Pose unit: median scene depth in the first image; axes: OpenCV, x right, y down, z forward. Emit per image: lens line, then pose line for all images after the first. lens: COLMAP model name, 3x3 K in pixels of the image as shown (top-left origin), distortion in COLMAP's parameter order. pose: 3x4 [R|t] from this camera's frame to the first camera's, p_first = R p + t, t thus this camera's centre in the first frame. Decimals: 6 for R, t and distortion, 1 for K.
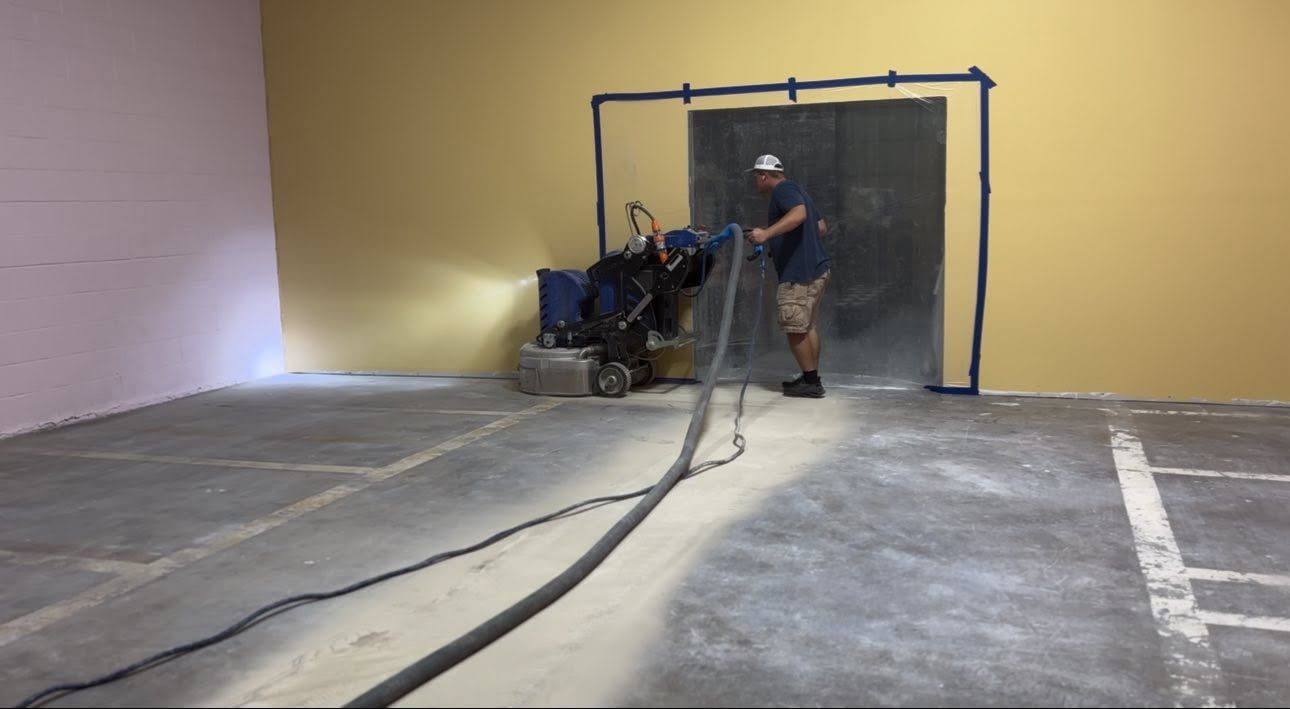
lens RADIAL K [[1107.1, 0, 645.0], [0, 1107.1, 354.5], [0, 0, 1]] dist [-0.005140, -0.011055]
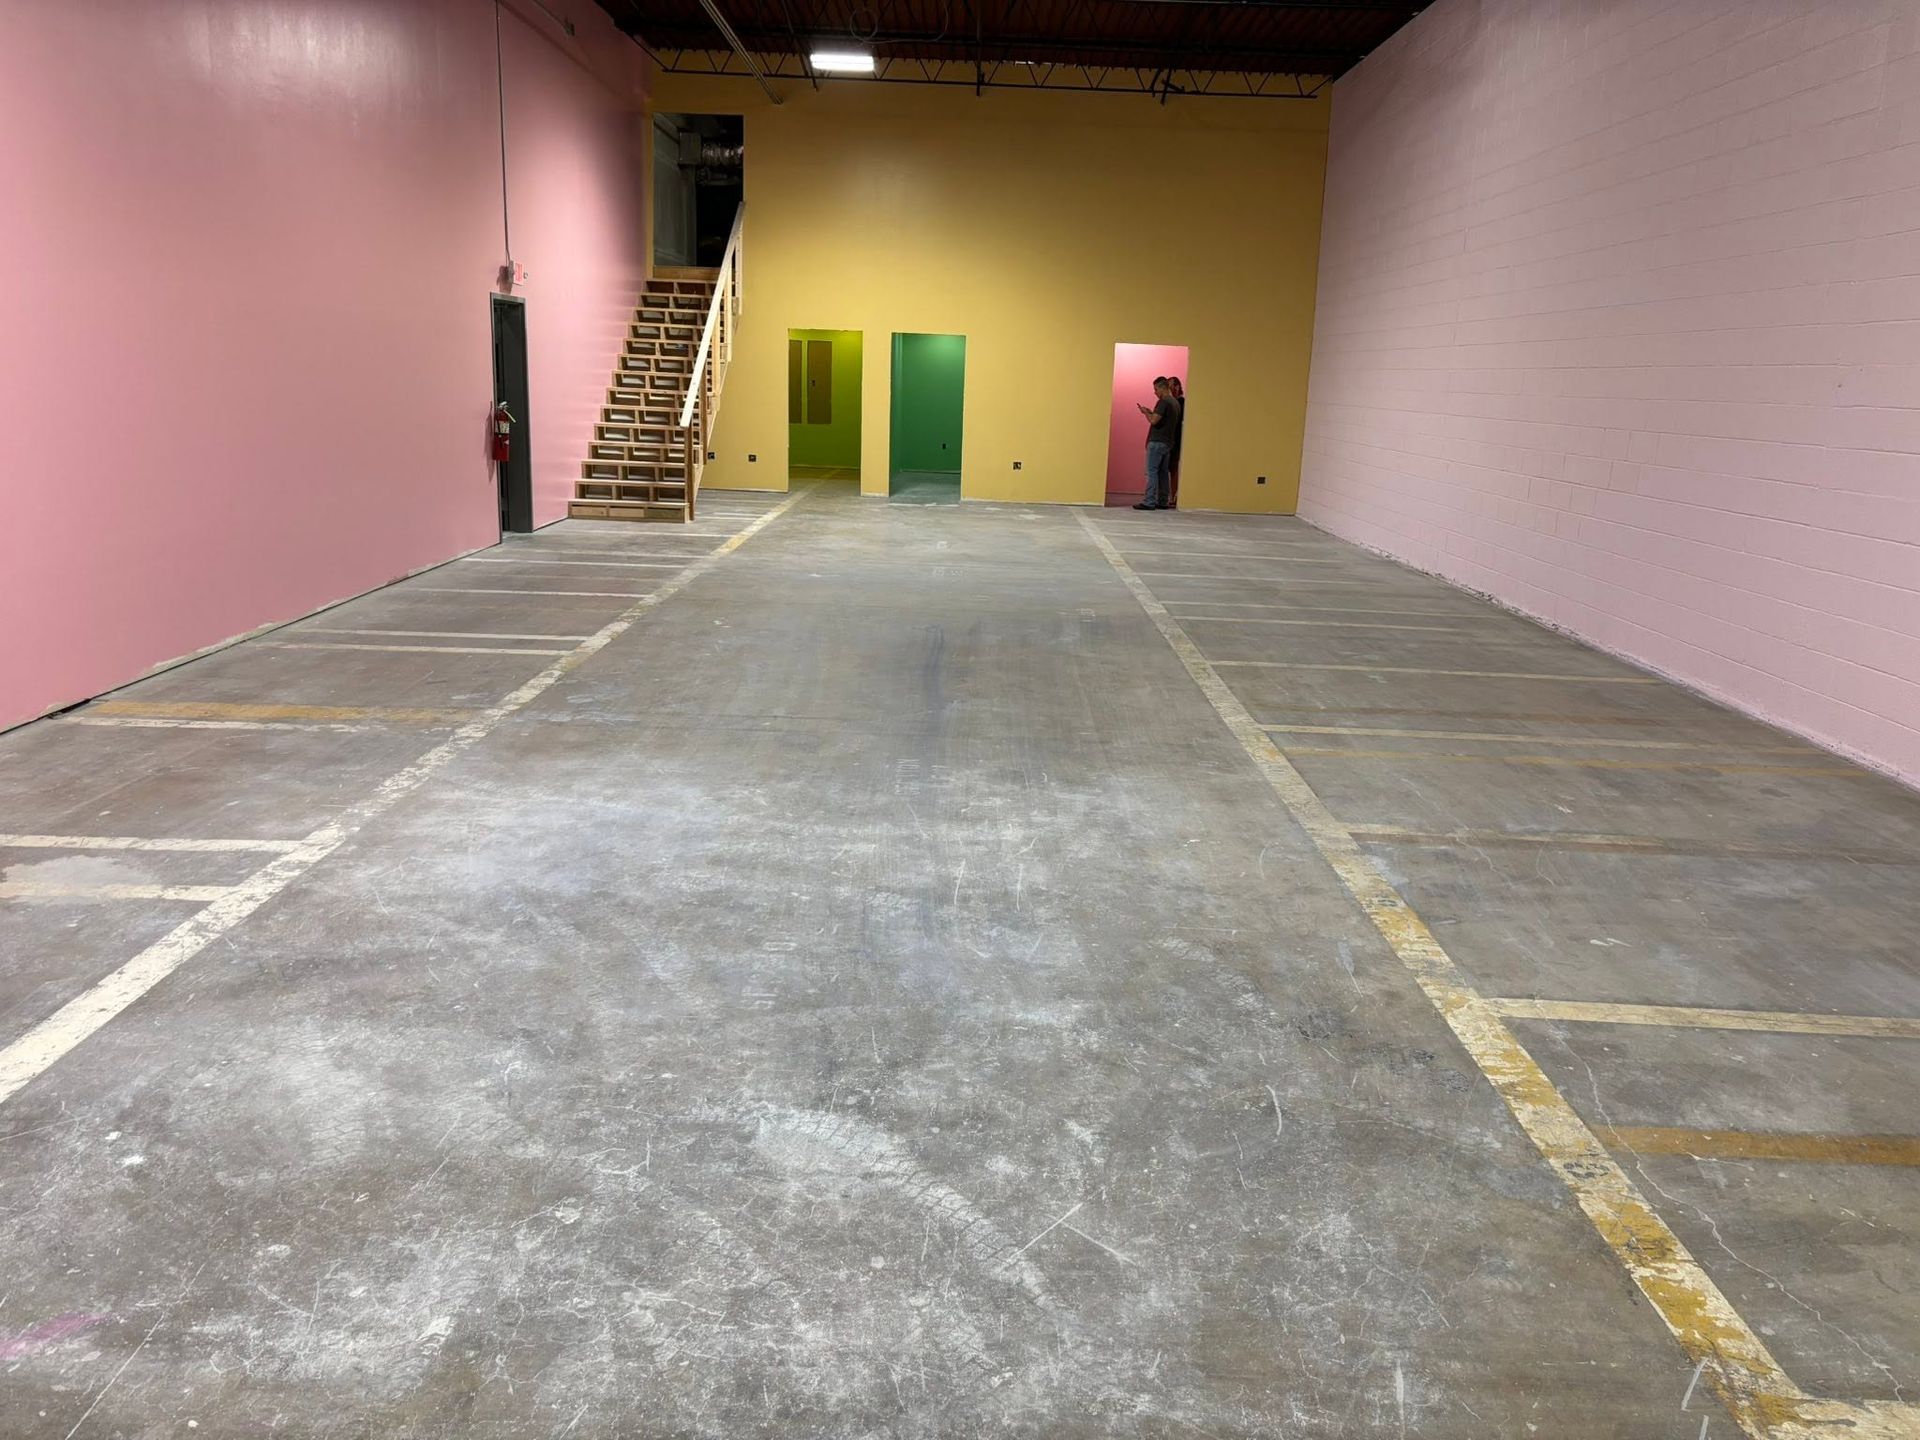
lens RADIAL K [[1388.7, 0, 960.0], [0, 1388.7, 720.0], [0, 0, 1]] dist [-0.017619, -0.007181]
pose [[-0.941633, 0.067109, -0.329883, 0.281698], [-0.063708, 0.926696, 0.370372, -0.346604], [0.330557, 0.369771, -0.868333, 1.970324]]
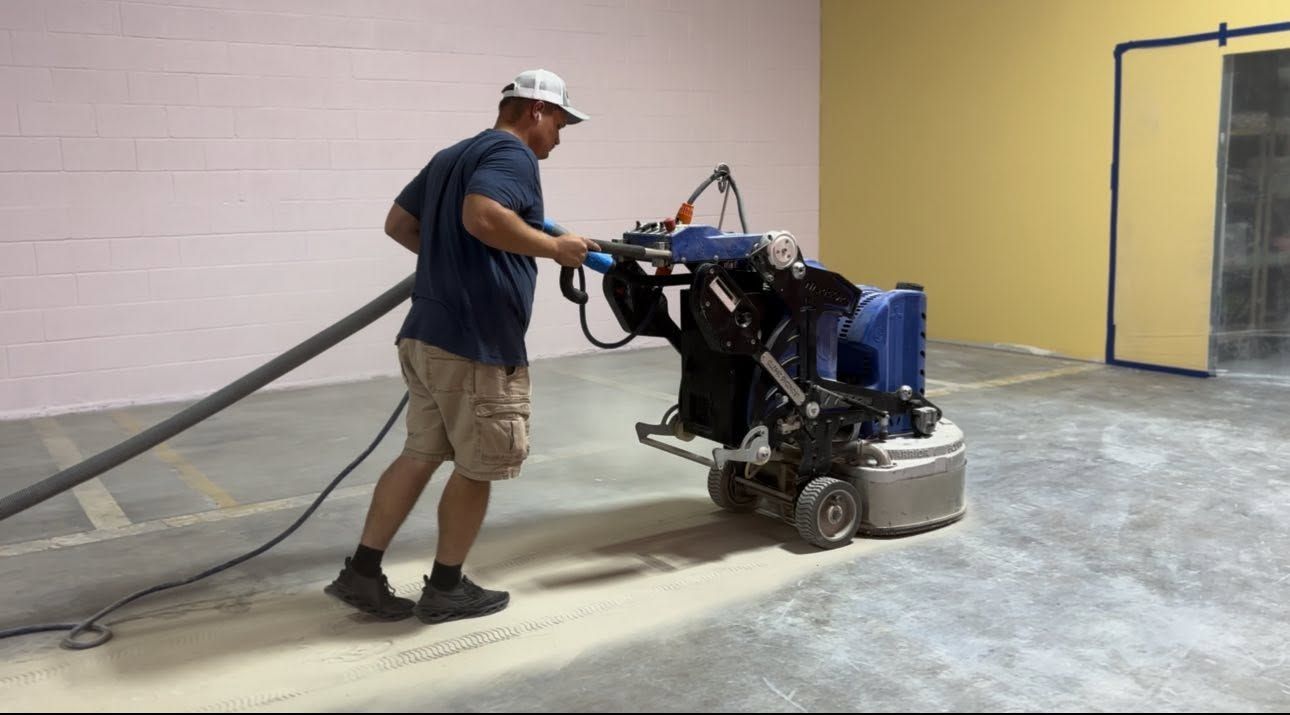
lens RADIAL K [[1135.8, 0, 645.0], [0, 1135.8, 357.5], [0, 0, 1]] dist [-0.033223, 0.004718]
pose [[0.789733, 0.092514, -0.606435, 0.440799], [-0.074755, 0.995709, 0.054549, -0.008854], [0.608879, 0.002255, 0.793260, 0.102607]]
